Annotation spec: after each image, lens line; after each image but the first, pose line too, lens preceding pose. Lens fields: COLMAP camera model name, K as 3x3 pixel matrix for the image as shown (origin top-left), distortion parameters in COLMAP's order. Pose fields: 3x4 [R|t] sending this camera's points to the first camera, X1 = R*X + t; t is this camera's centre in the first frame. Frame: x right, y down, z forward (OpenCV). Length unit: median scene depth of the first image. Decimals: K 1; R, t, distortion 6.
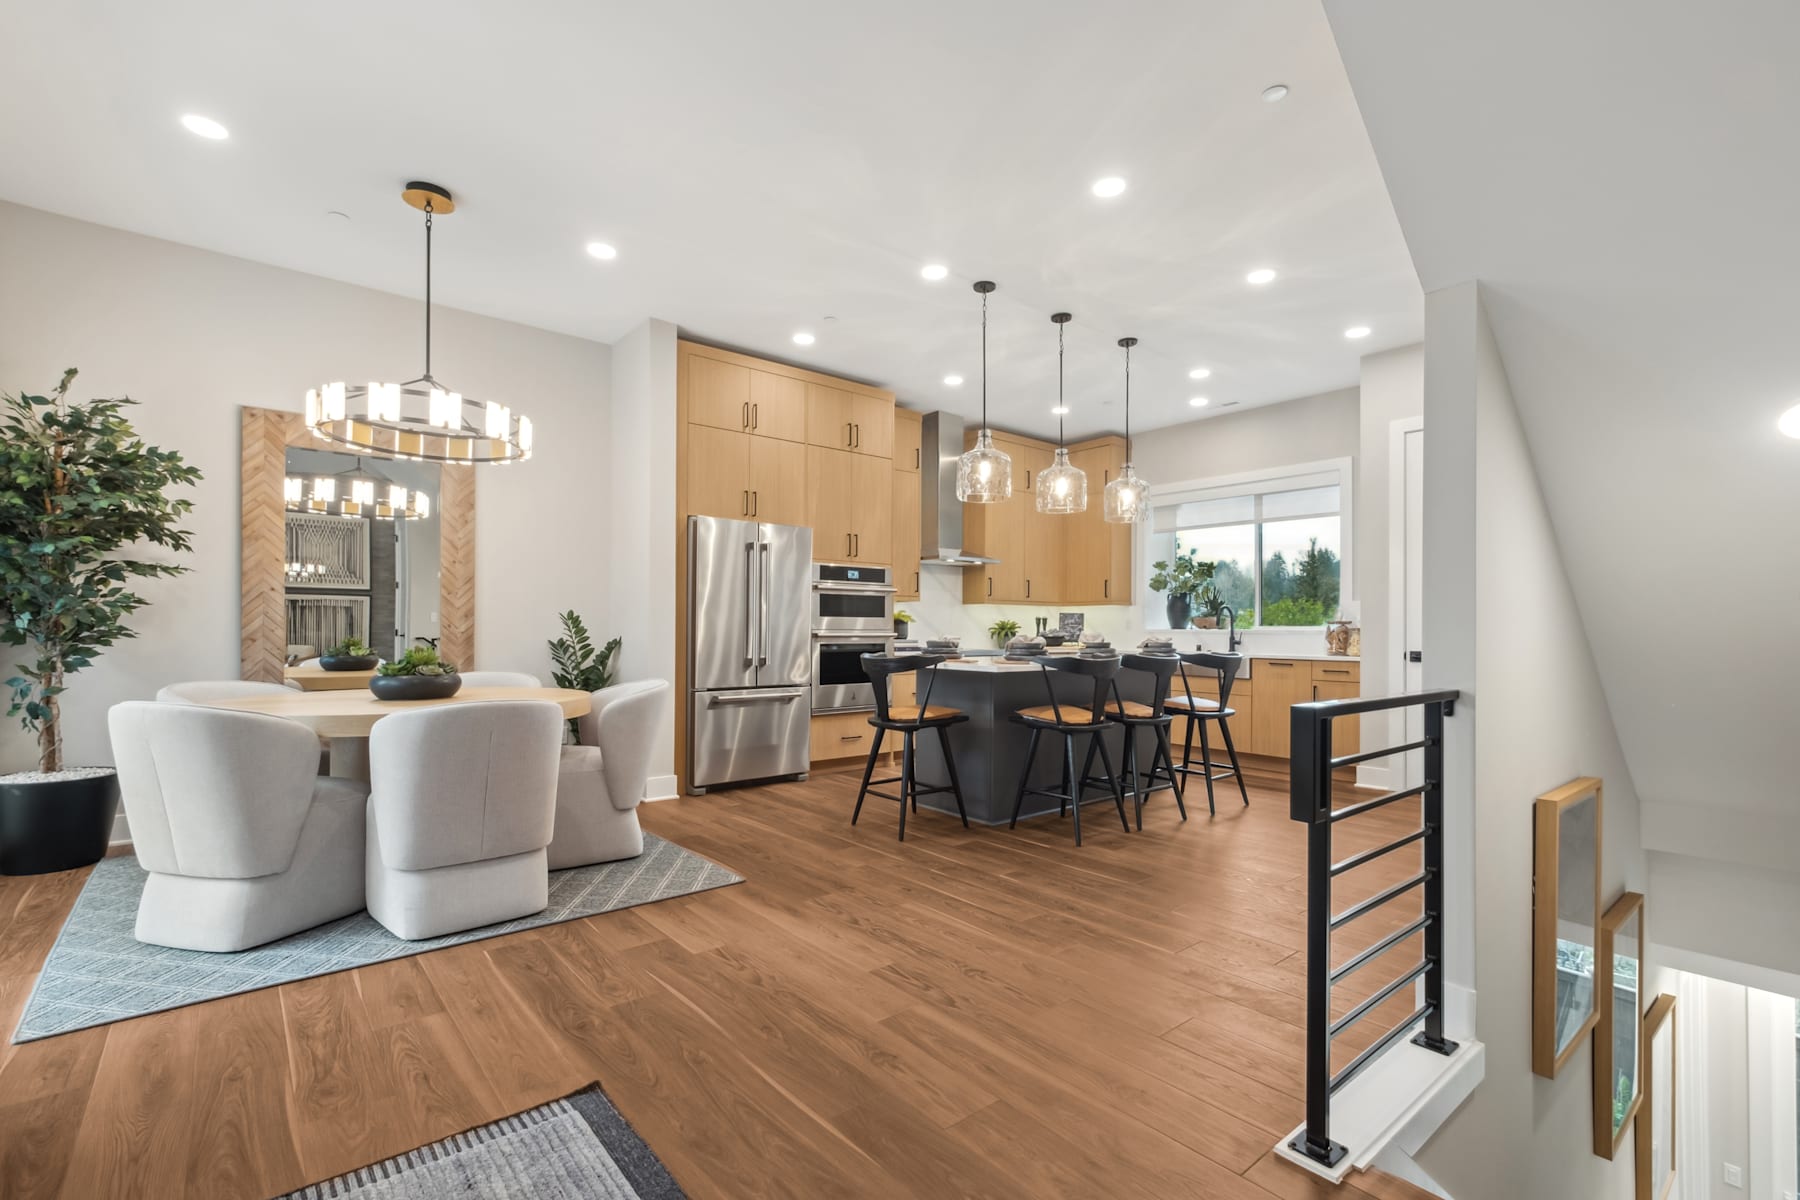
lens RADIAL K [[800.5, 0, 890.5], [0, 800.5, 614.7], [0, 0, 1]] dist [0.001409, 0.001695]
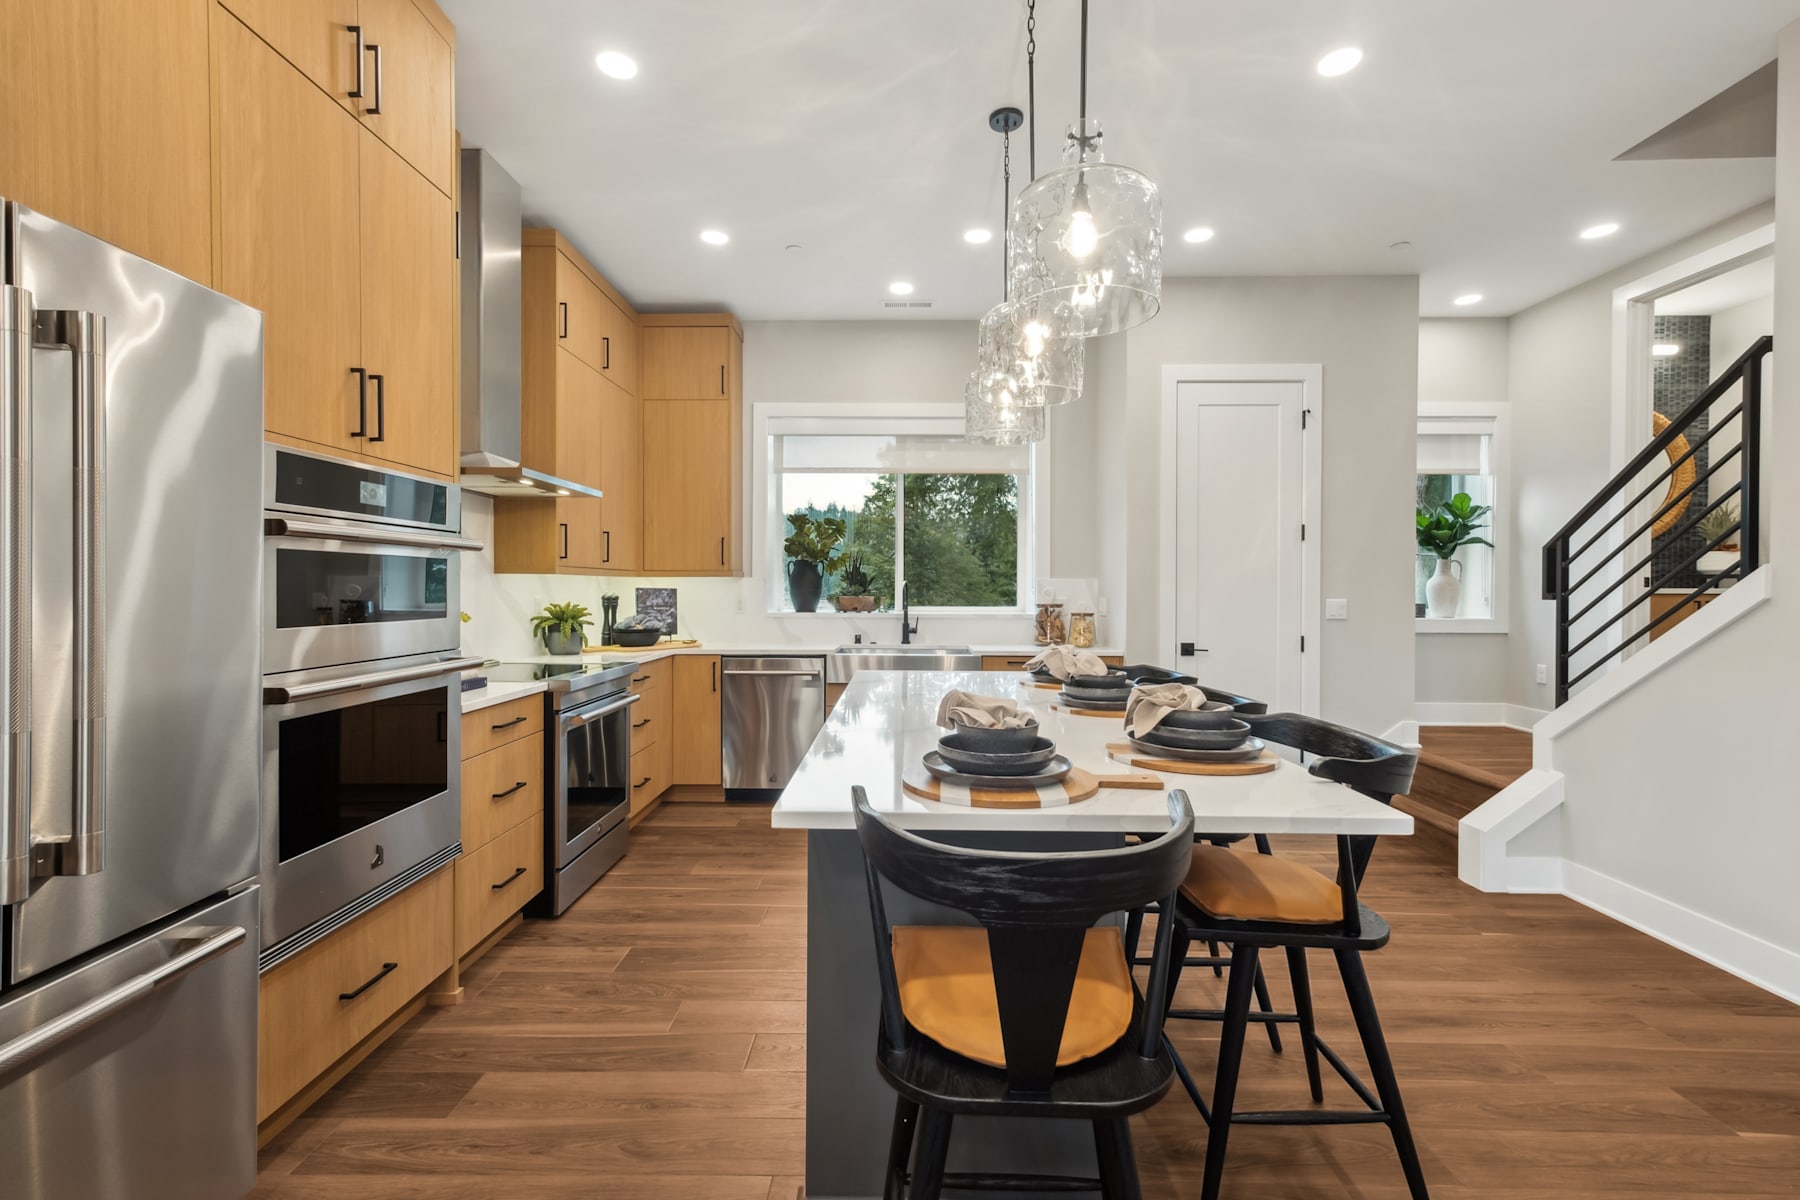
lens RADIAL K [[793.2, 0, 893.5], [0, 793.2, 592.6], [0, 0, 1]] dist [0.000792, 0.000355]
pose [[0.656799, -0.008061, 0.754022, -0.150424], [-0.012092, 0.999702, 0.021221, -0.018240], [-0.753968, -0.023055, 0.656506, 0.607413]]
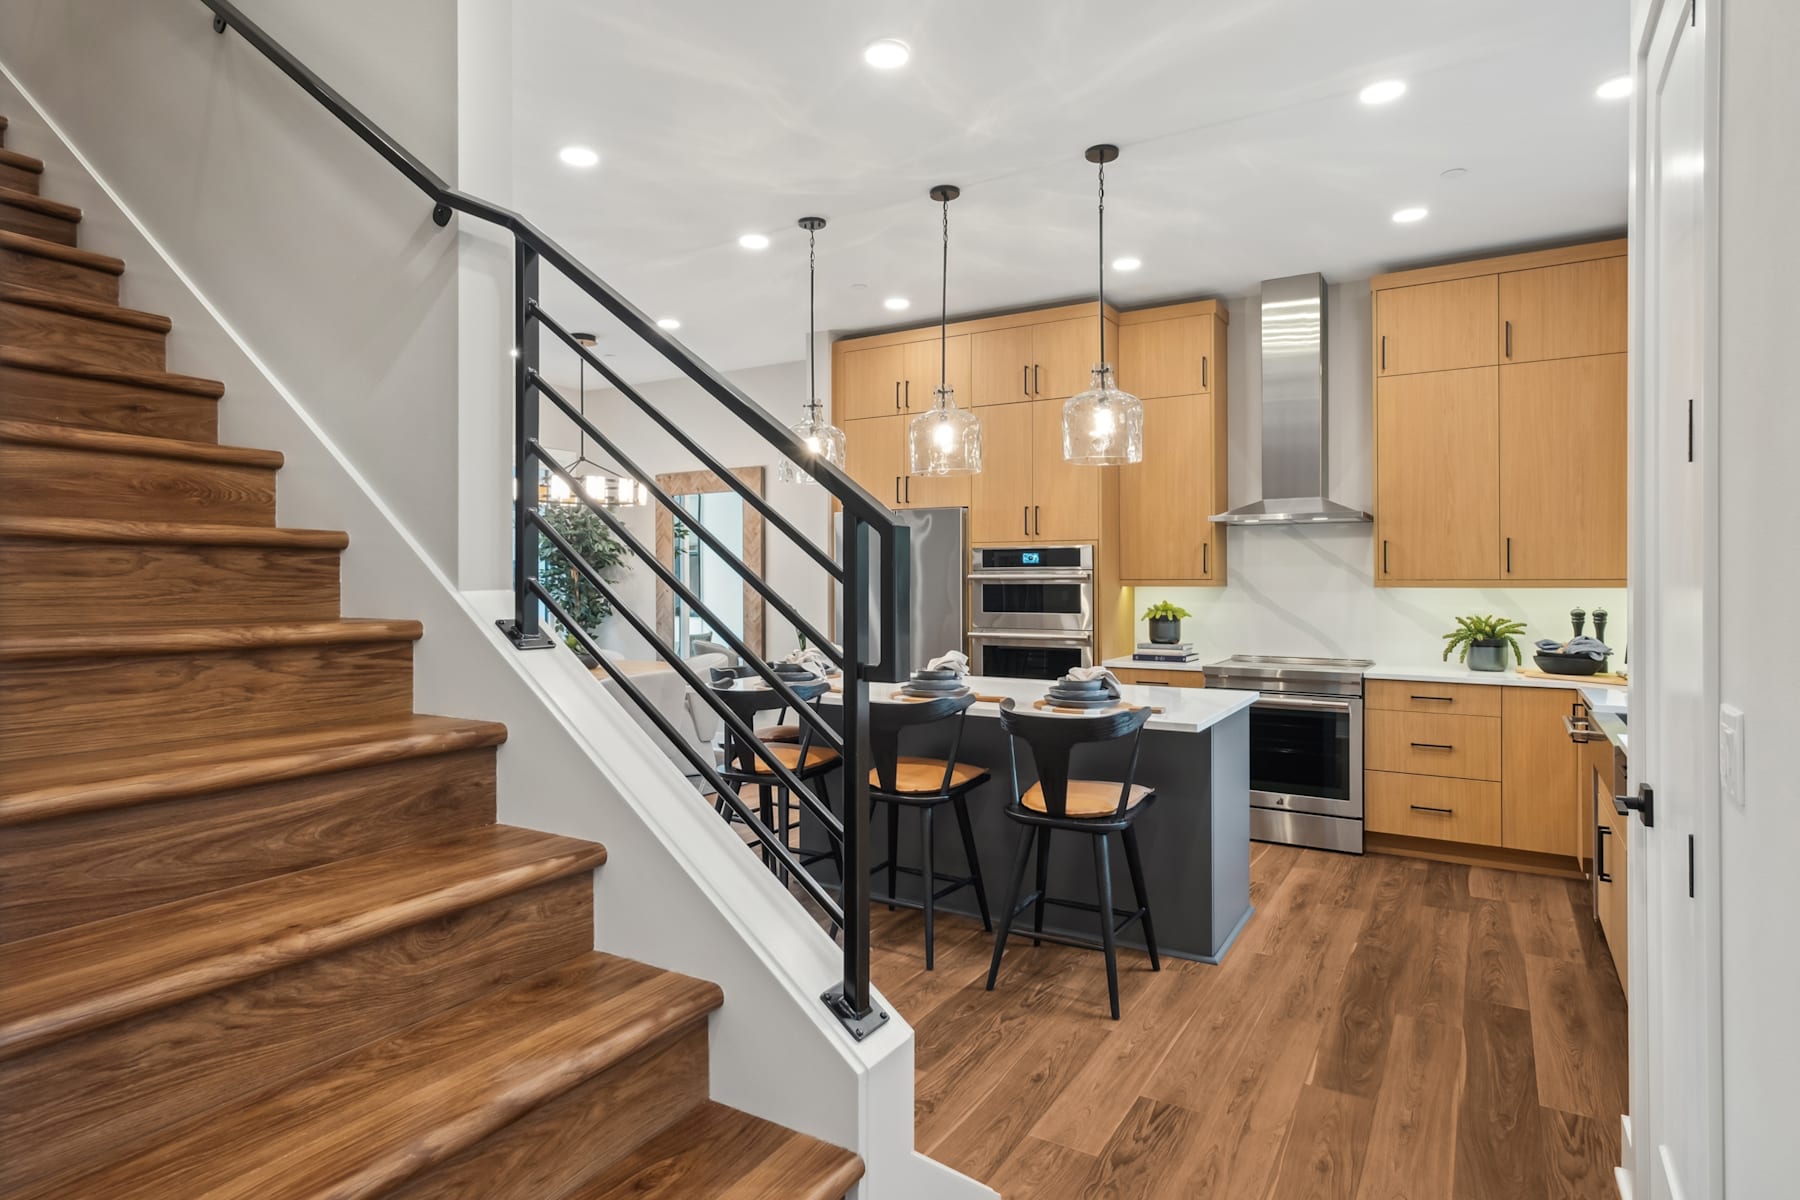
lens RADIAL K [[990.6, 0, 899.8], [0, 990.6, 573.6], [0, 0, 1]] dist [0.000779, 0.000648]
pose [[0.327604, -0.007952, -0.944782, 0.810577], [0.021463, 0.999769, -0.000973, -0.036225], [0.944571, -0.019959, 0.327699, 0.549869]]
